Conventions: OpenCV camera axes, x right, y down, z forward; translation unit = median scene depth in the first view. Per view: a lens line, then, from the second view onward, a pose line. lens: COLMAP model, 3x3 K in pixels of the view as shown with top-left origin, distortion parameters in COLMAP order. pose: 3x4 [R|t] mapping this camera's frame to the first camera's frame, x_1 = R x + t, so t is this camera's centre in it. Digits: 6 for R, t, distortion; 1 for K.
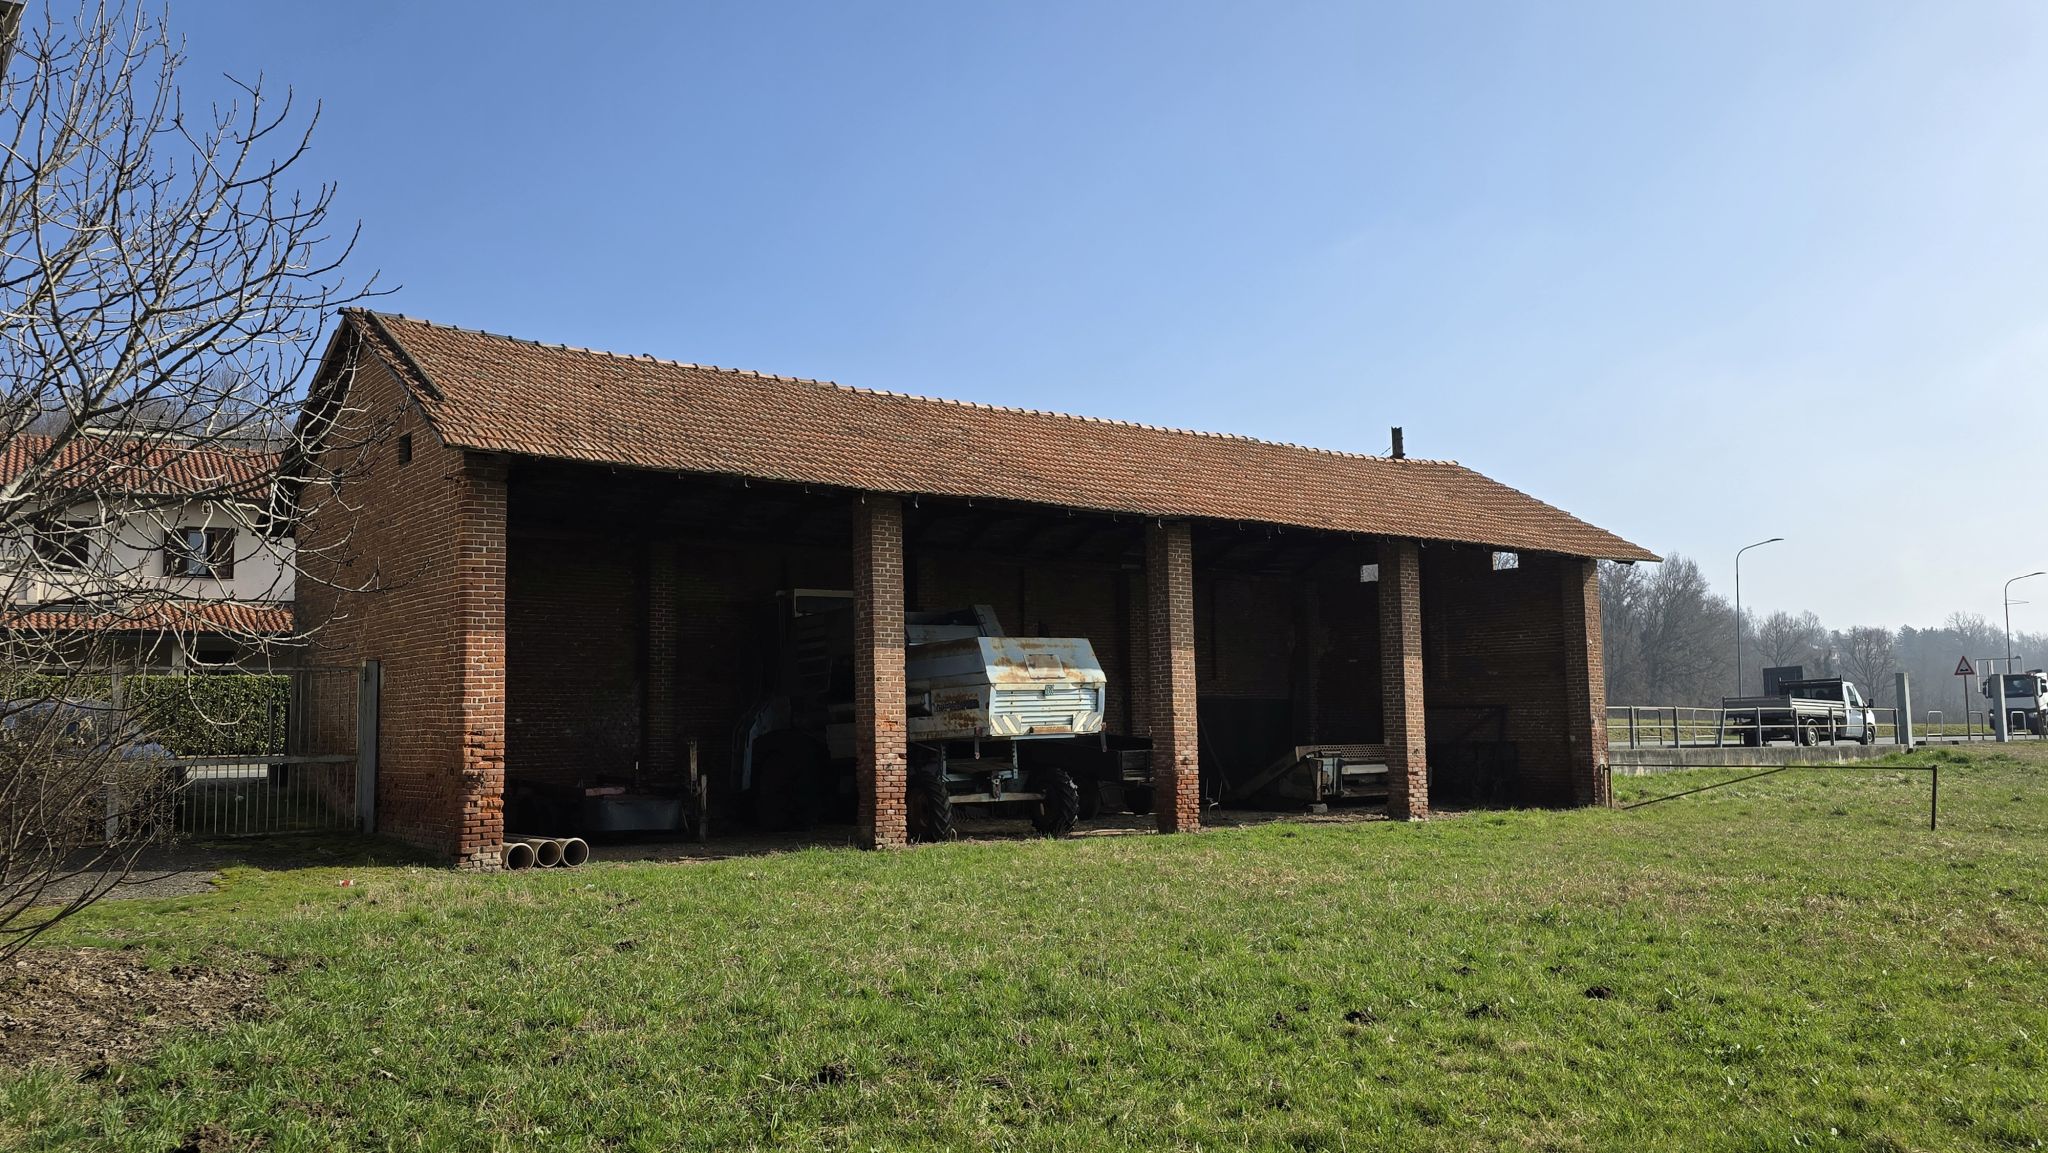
lens RADIAL K [[1586.9, 0, 1012.1], [0, 1586.9, 561.4], [0, 0, 1]] dist [0.078422, -0.044654]
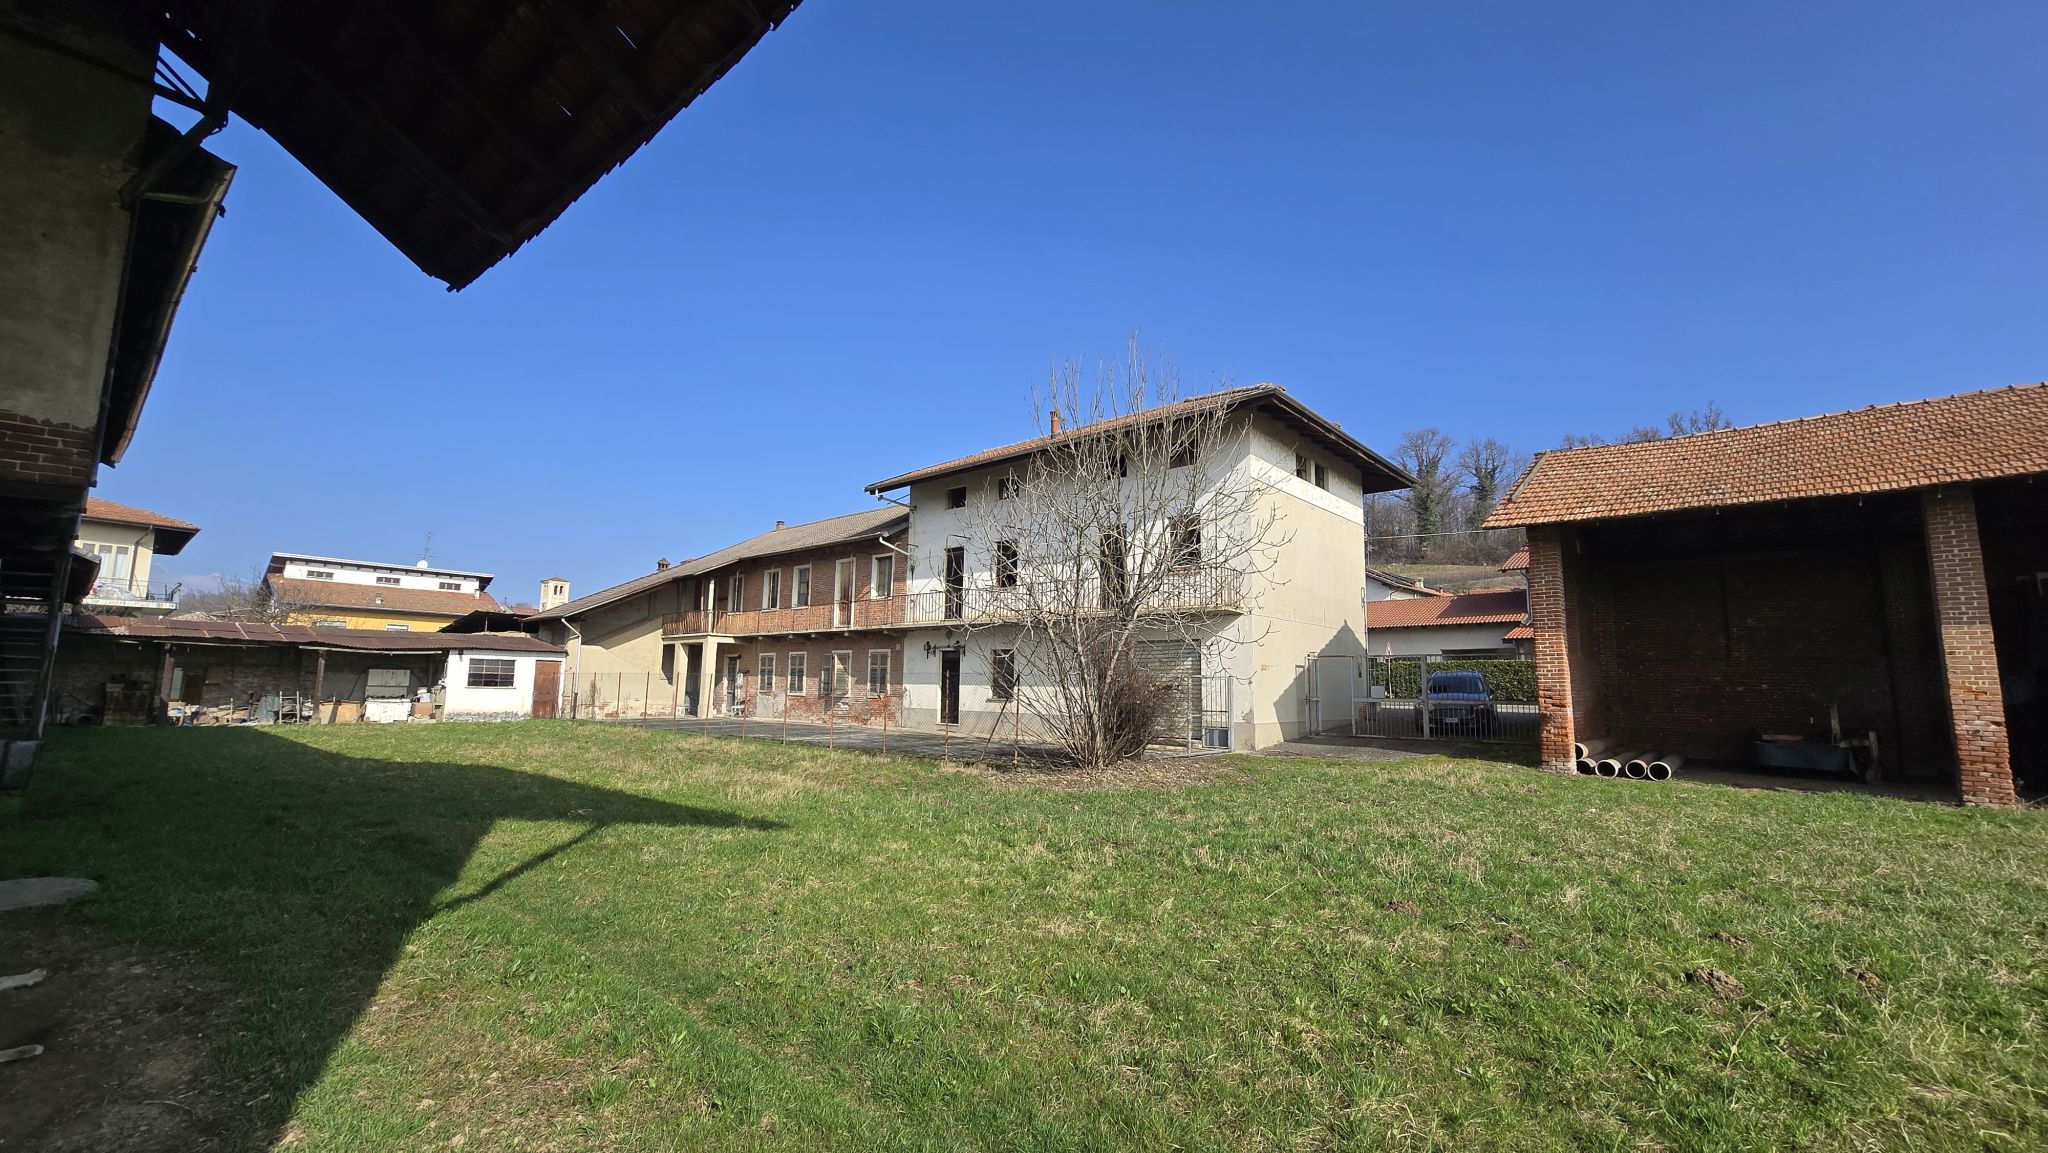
lens RADIAL K [[833.7, 0, 1039.6], [0, 833.7, 583.7], [0, 0, 1]] dist [-0.002820, 0.000397]
pose [[0.207916, -0.103677, -0.972637, 0.333709], [0.082106, 0.992707, -0.088265, 0.022670], [0.974695, -0.061507, 0.214912, 0.230210]]
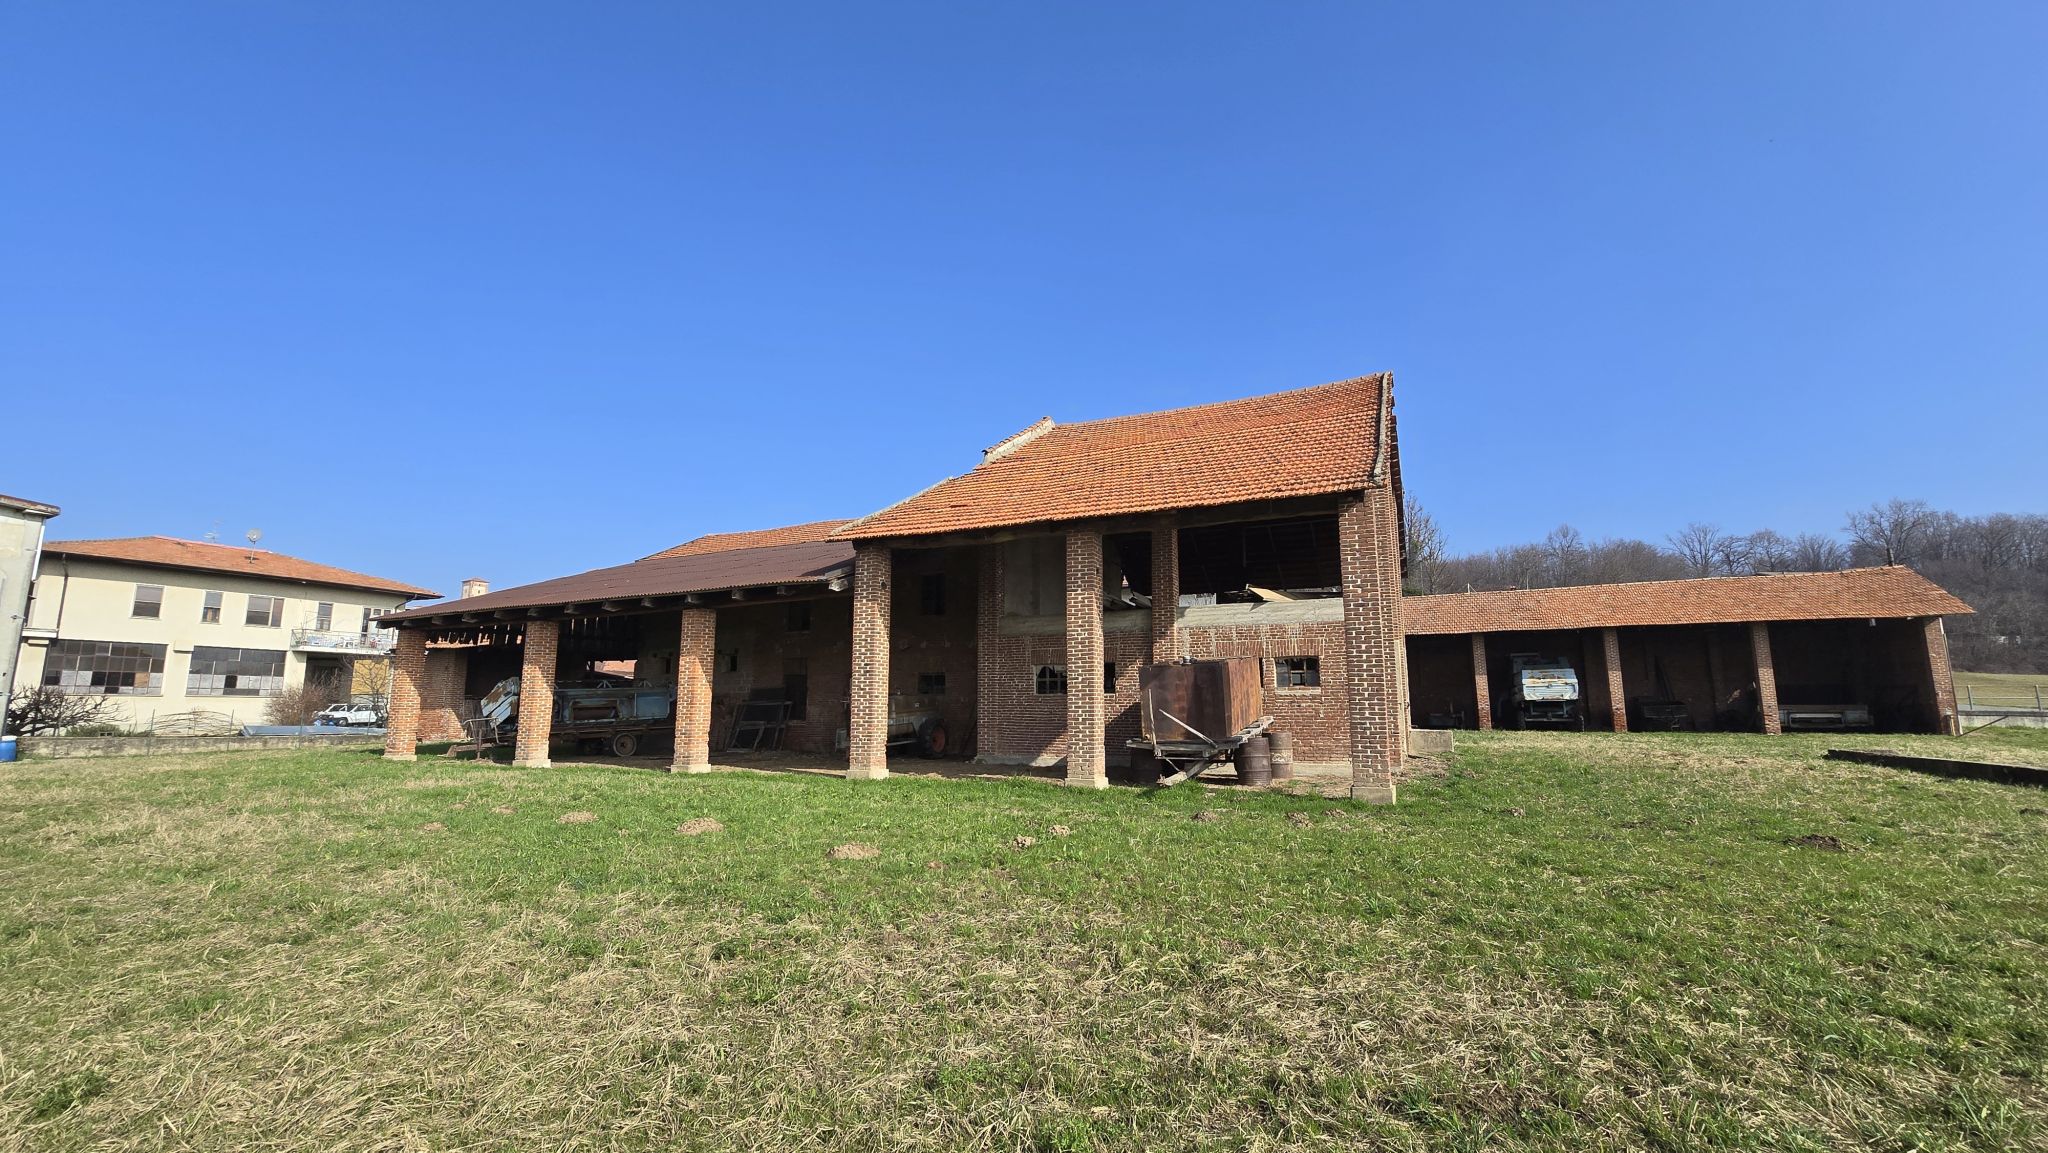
lens RADIAL K [[833.7, 0, 1036.6], [0, 833.7, 579.9], [0, 0, 1]] dist [-0.002820, 0.000397]
pose [[0.452106, -0.125123, -0.883145, 1.082977], [0.089828, 0.991465, -0.094485, -0.066121], [0.887430, -0.036614, 0.459486, -0.698143]]
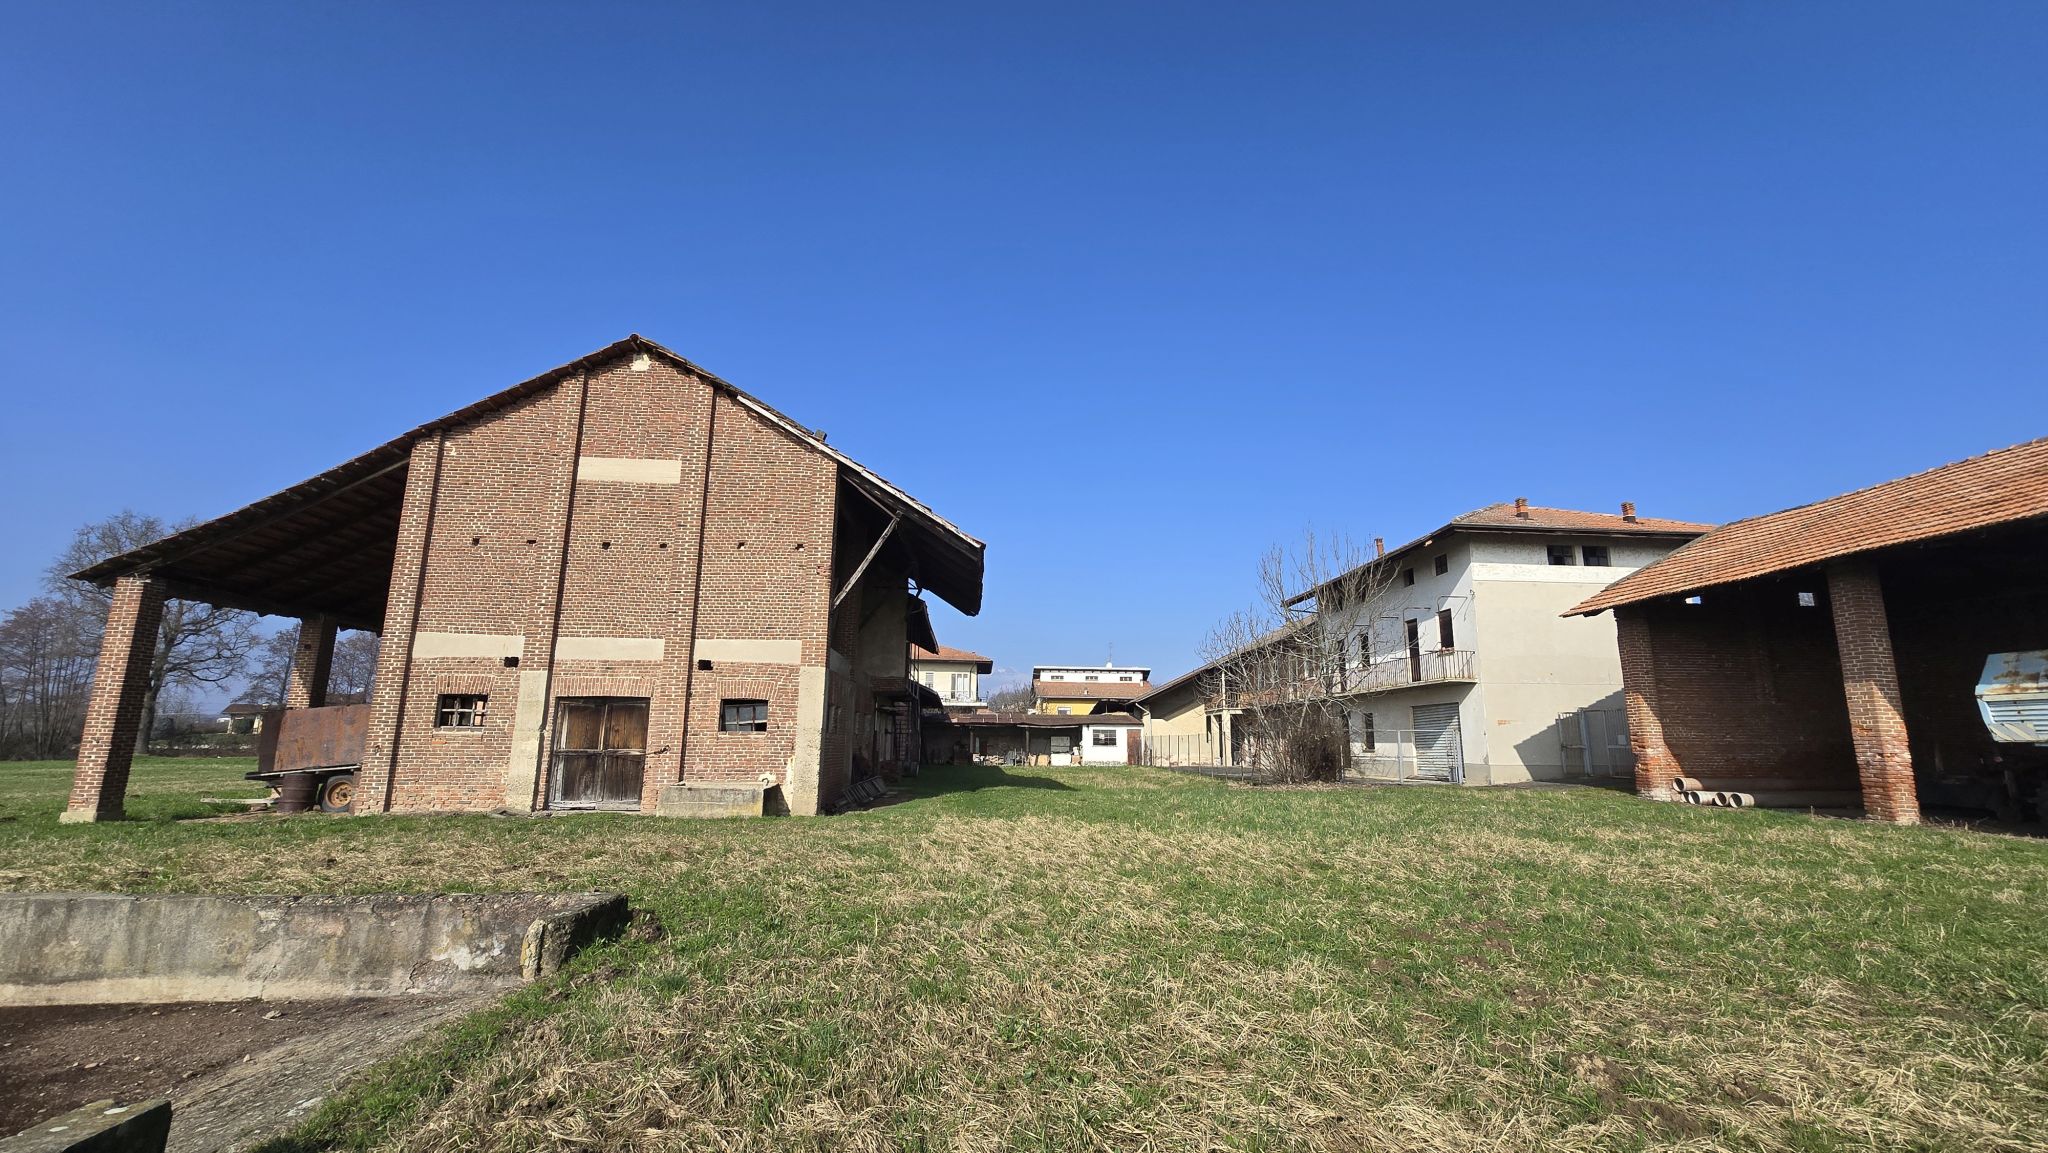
lens RADIAL K [[833.7, 0, 1039.5], [0, 833.7, 584.2], [0, 0, 1]] dist [-0.002820, 0.000397]
pose [[-0.546728, -0.147397, -0.824235, 0.855371], [0.087124, 0.969026, -0.231081, 0.077530], [0.832765, -0.198149, -0.516951, 0.747555]]
